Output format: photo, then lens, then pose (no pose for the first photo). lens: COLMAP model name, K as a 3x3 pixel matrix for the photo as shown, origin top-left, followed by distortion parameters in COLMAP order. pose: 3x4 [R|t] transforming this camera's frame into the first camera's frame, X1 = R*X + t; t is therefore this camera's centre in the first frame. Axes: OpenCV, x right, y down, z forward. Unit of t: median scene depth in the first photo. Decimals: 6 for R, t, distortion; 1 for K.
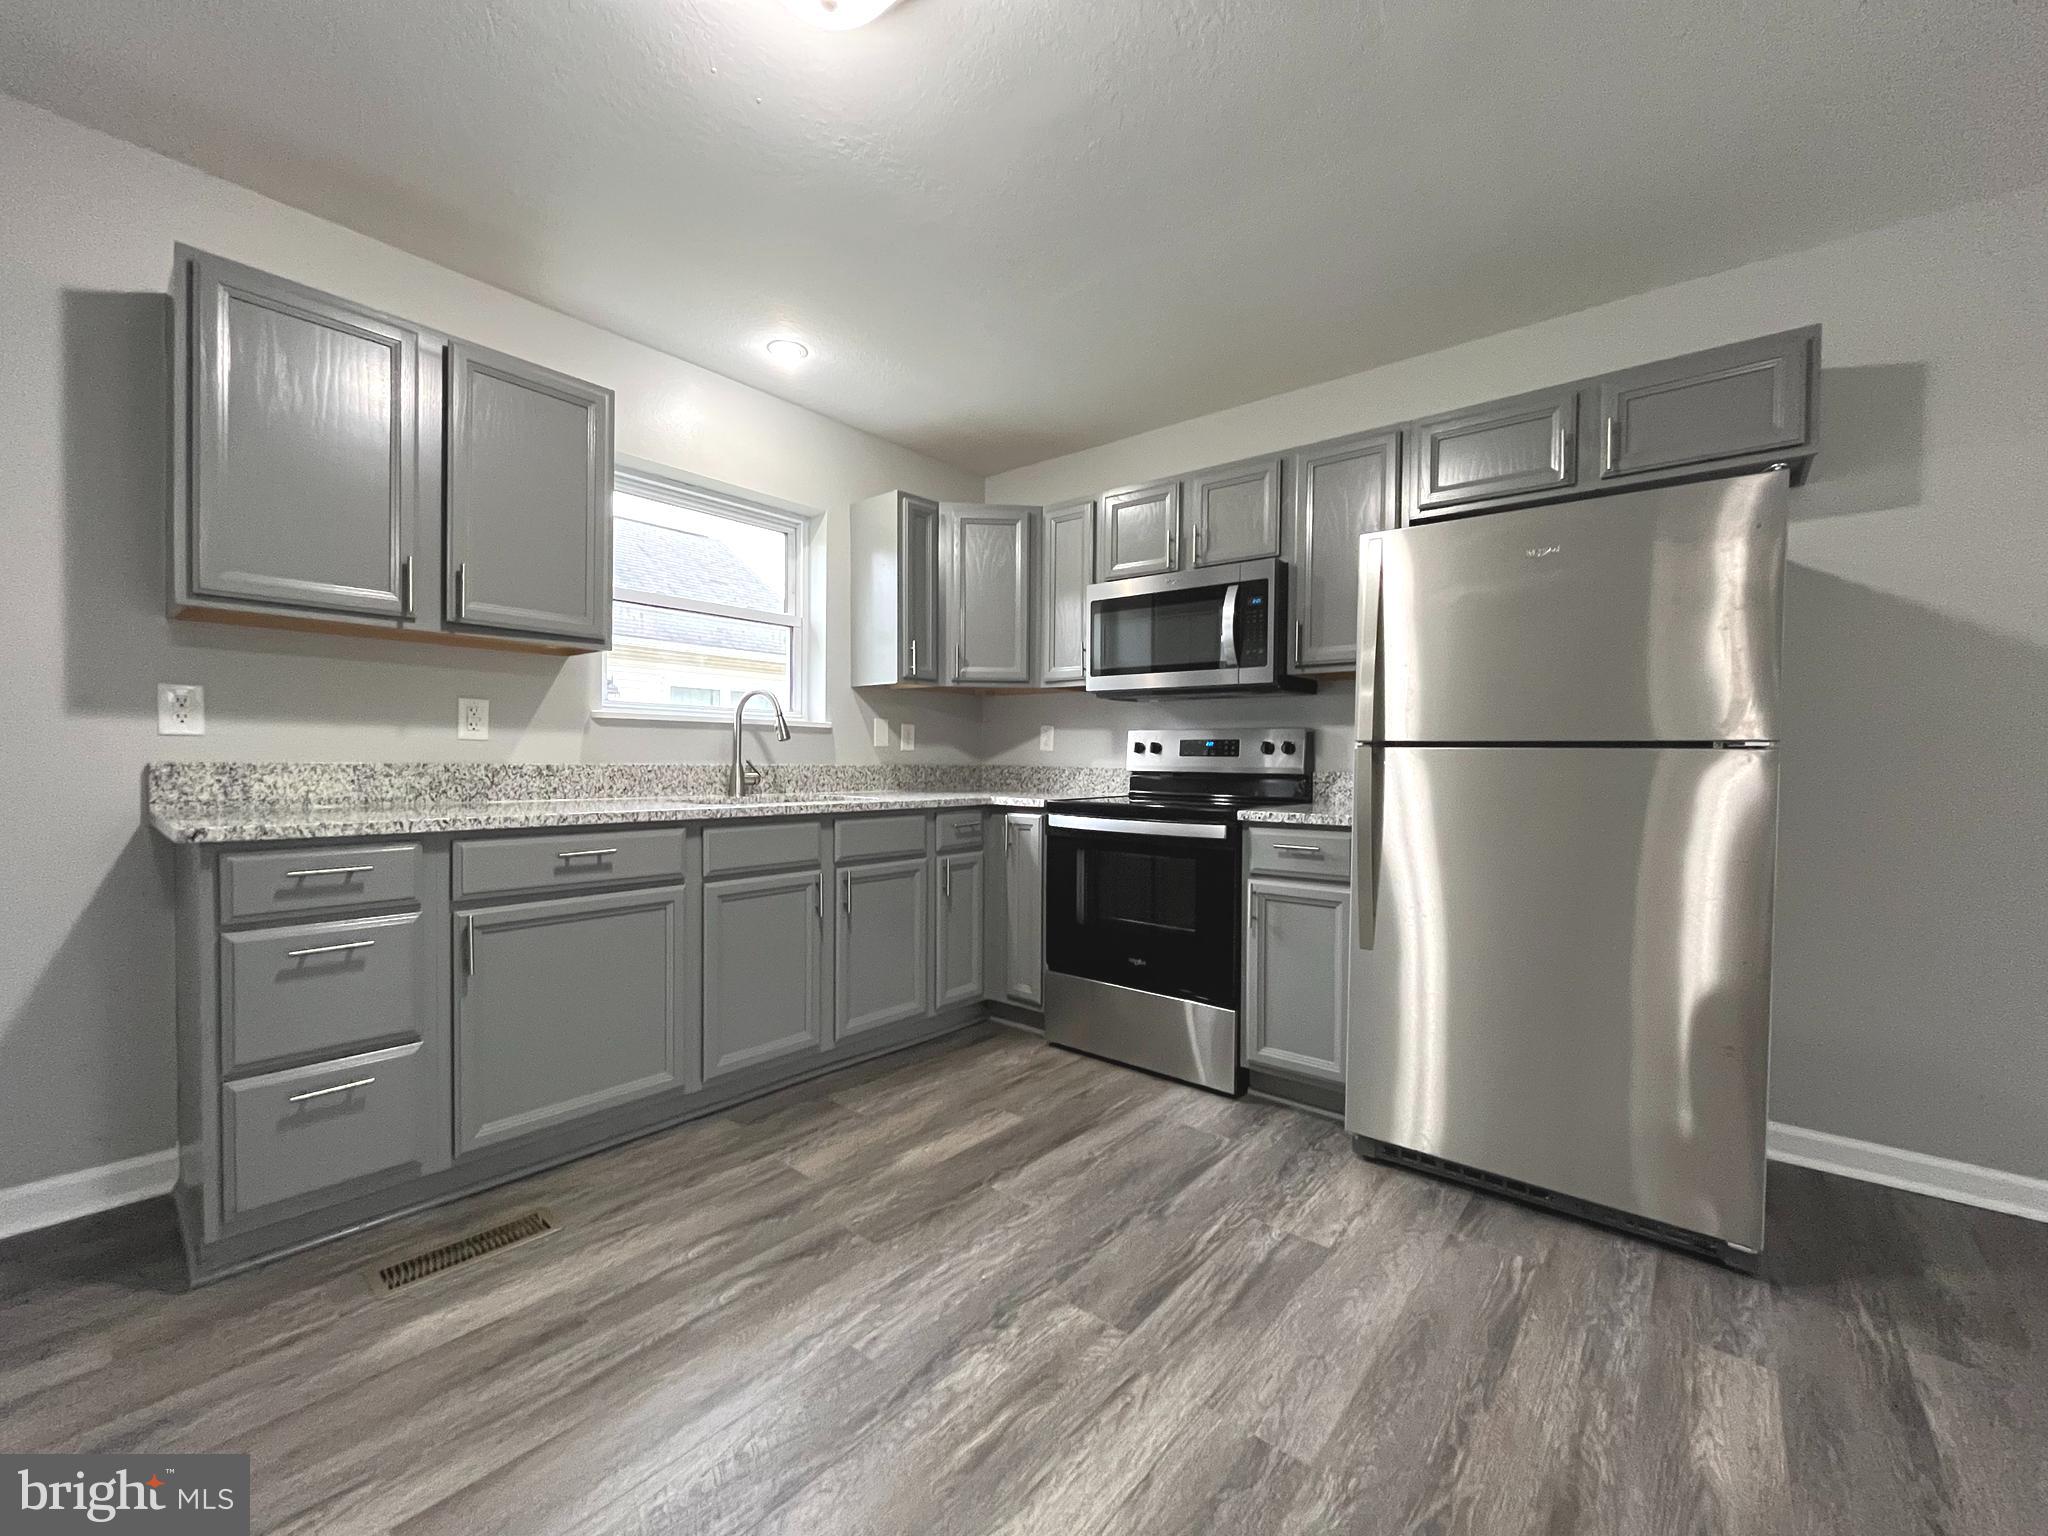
lens RADIAL K [[827.1, 0, 1019.8], [0, 827.1, 767.6], [0, 0, 1]] dist [-0.002549, -0.000745]
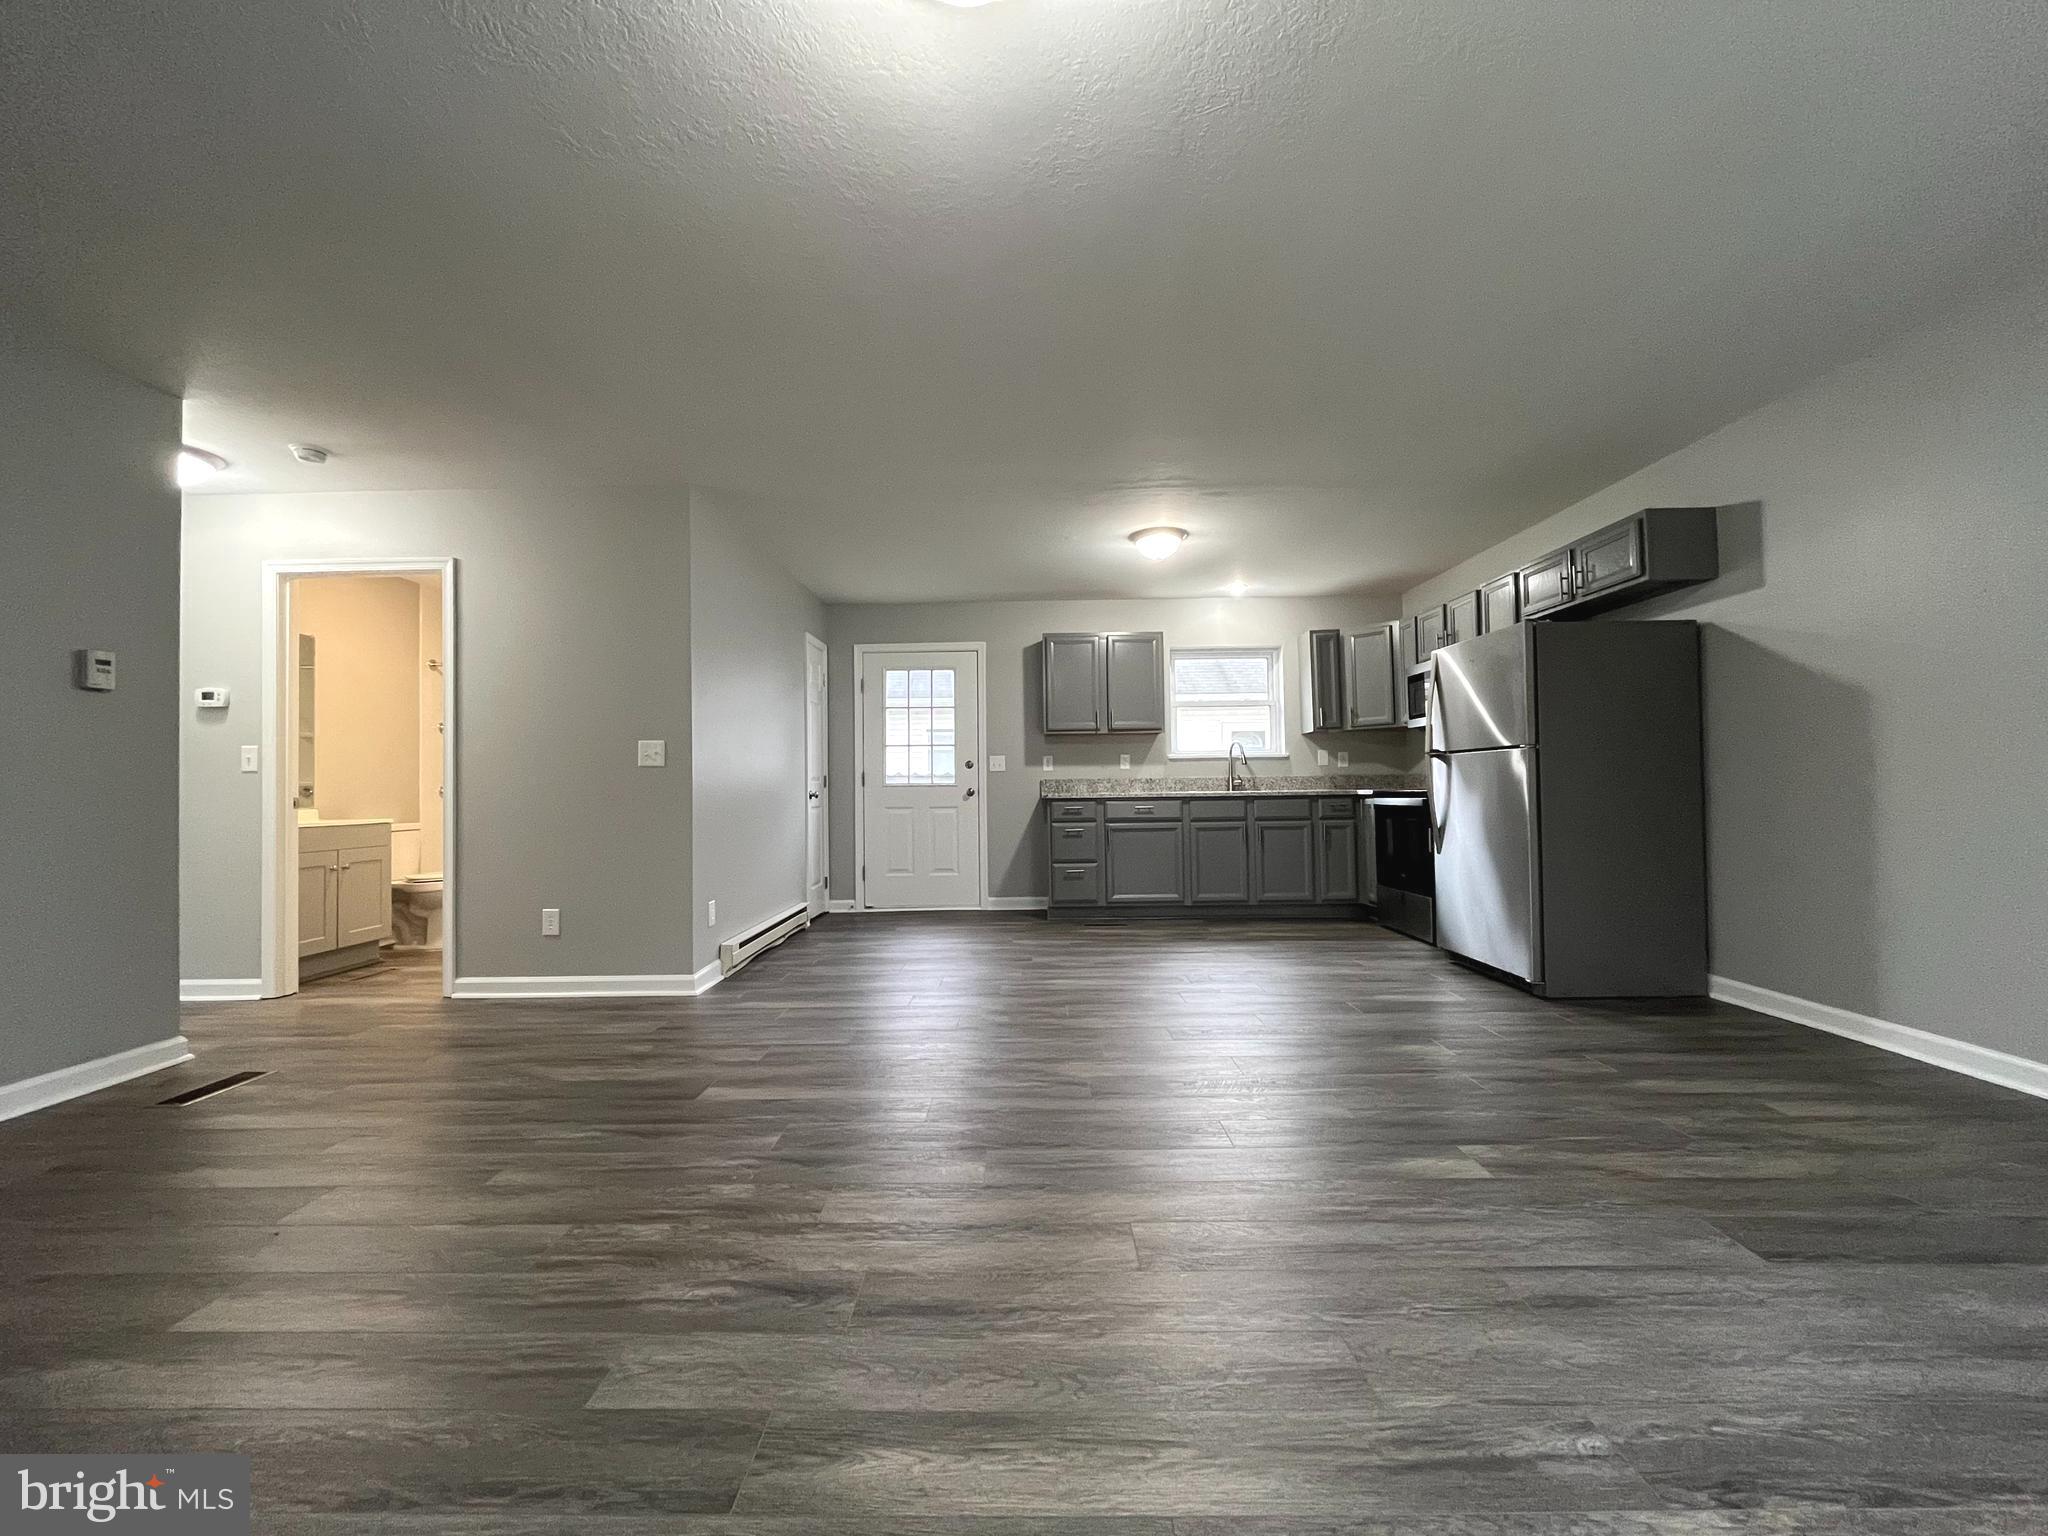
lens RADIAL K [[827.1, 0, 1017.0], [0, 827.1, 774.9], [0, 0, 1]] dist [-0.002549, -0.000745]
pose [[0.634773, -0.035500, -0.771883, 1.159866], [0.014200, 0.999311, -0.034282, 0.069140], [0.772568, 0.010800, 0.634840, -0.951886]]
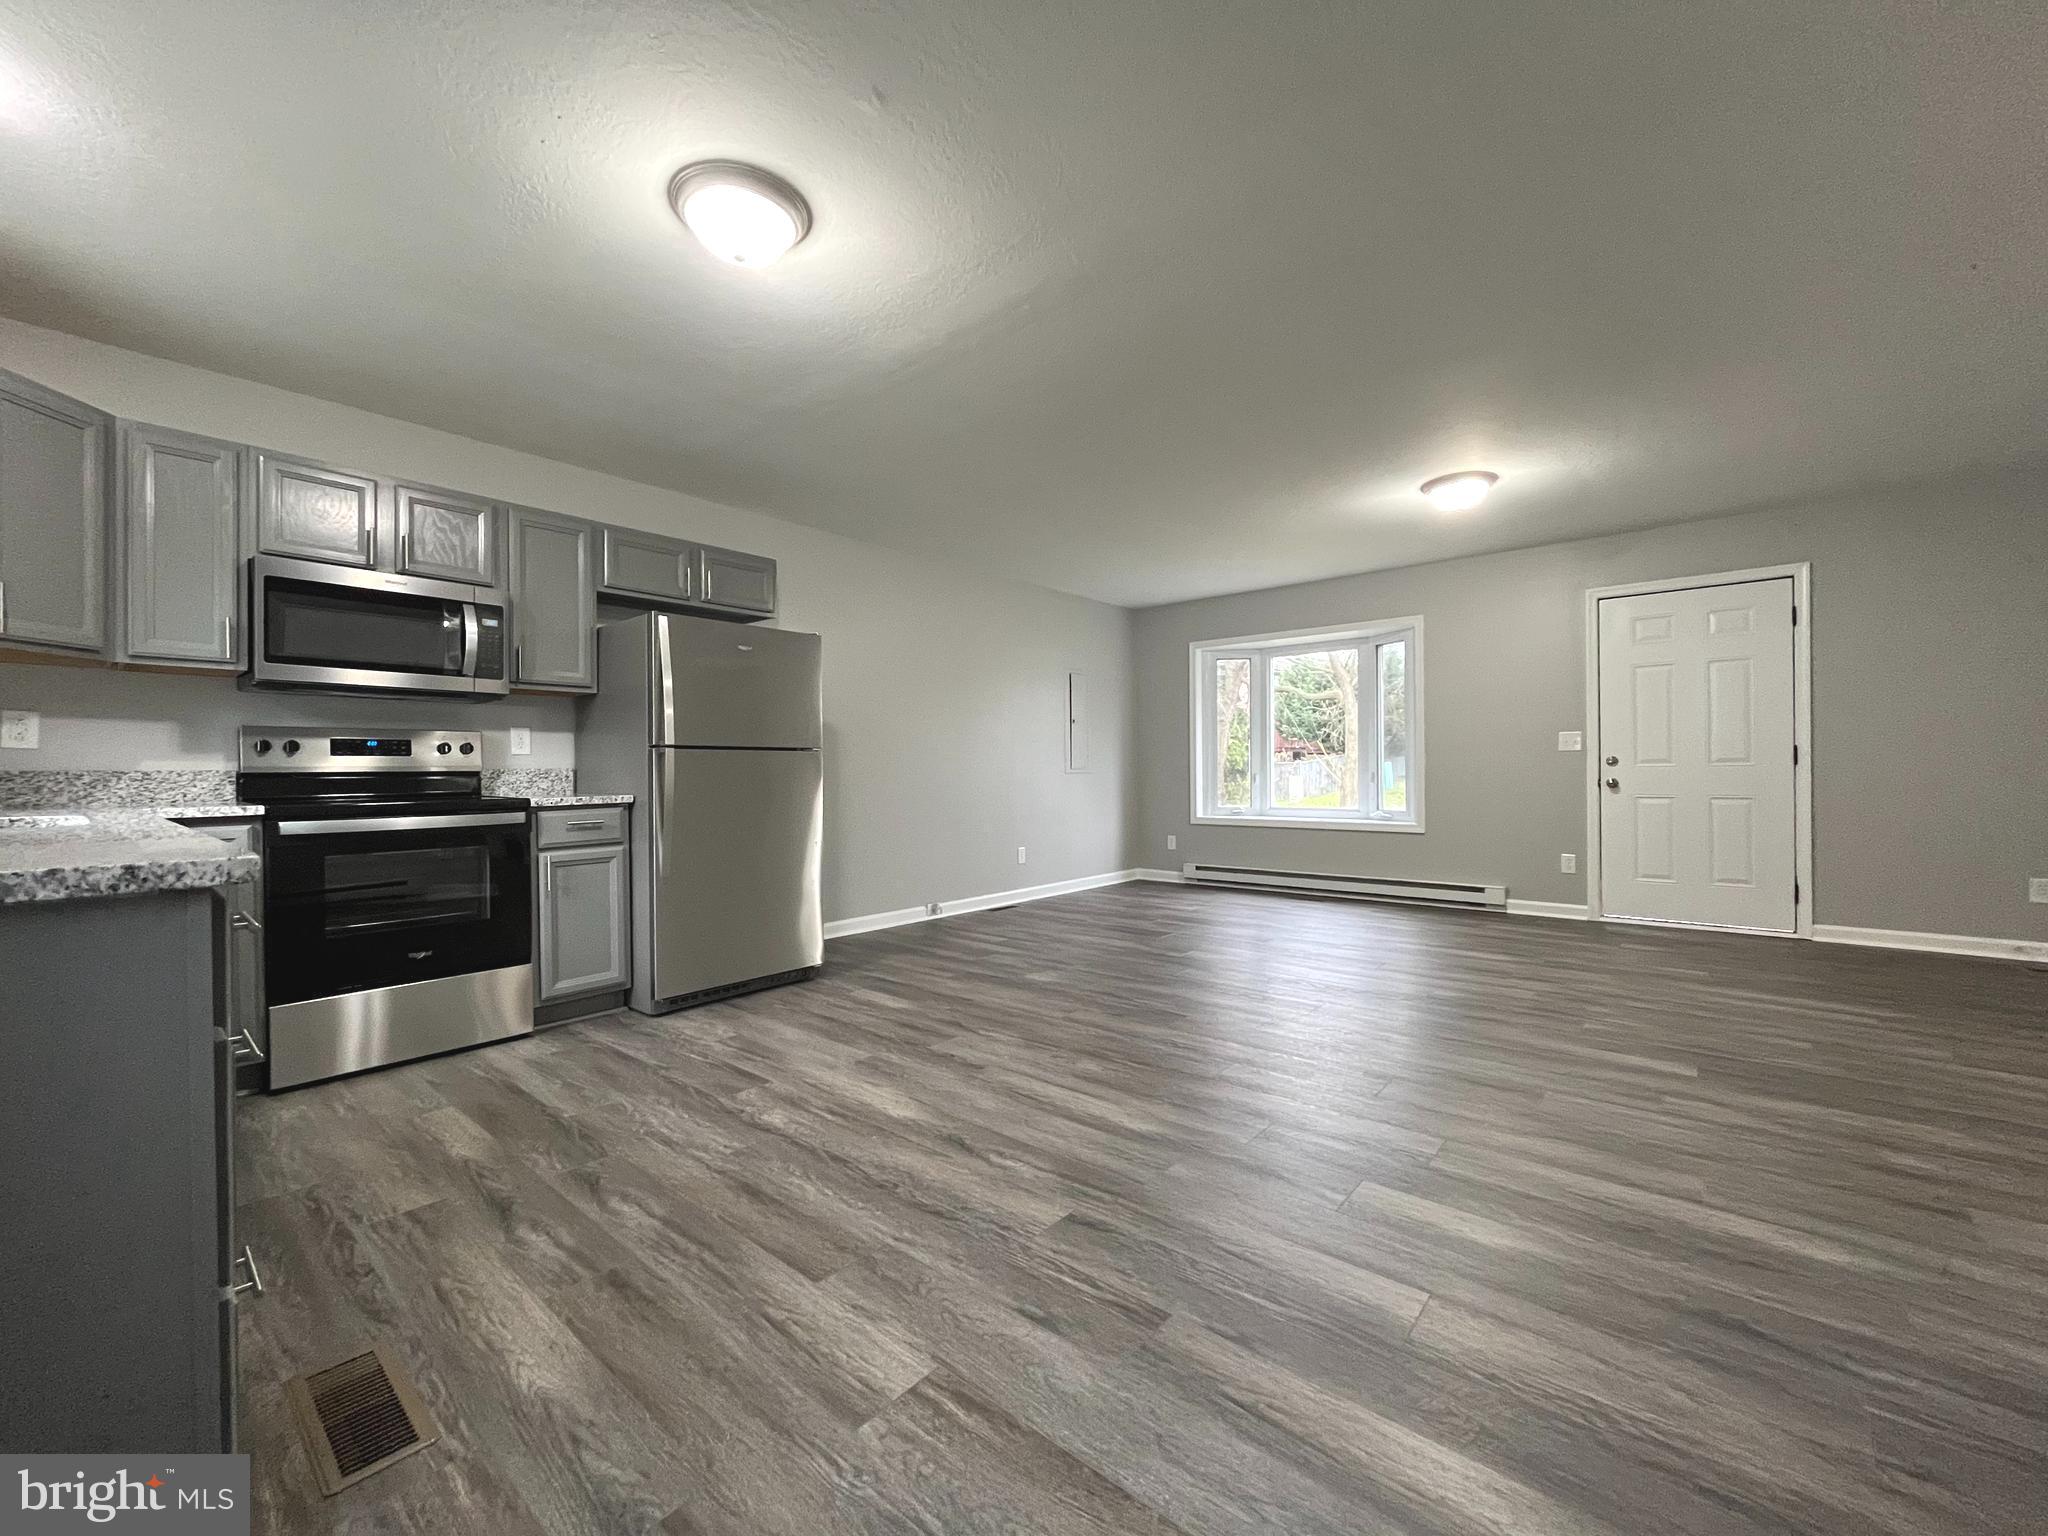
lens RADIAL K [[827.1, 0, 1017.9], [0, 827.1, 766.7], [0, 0, 1]] dist [-0.002549, -0.000745]
pose [[0.008040, -0.009412, 0.999923, -0.984996], [0.019693, 0.999763, 0.009252, 0.006826], [-0.999774, 0.019617, 0.008224, 0.274256]]
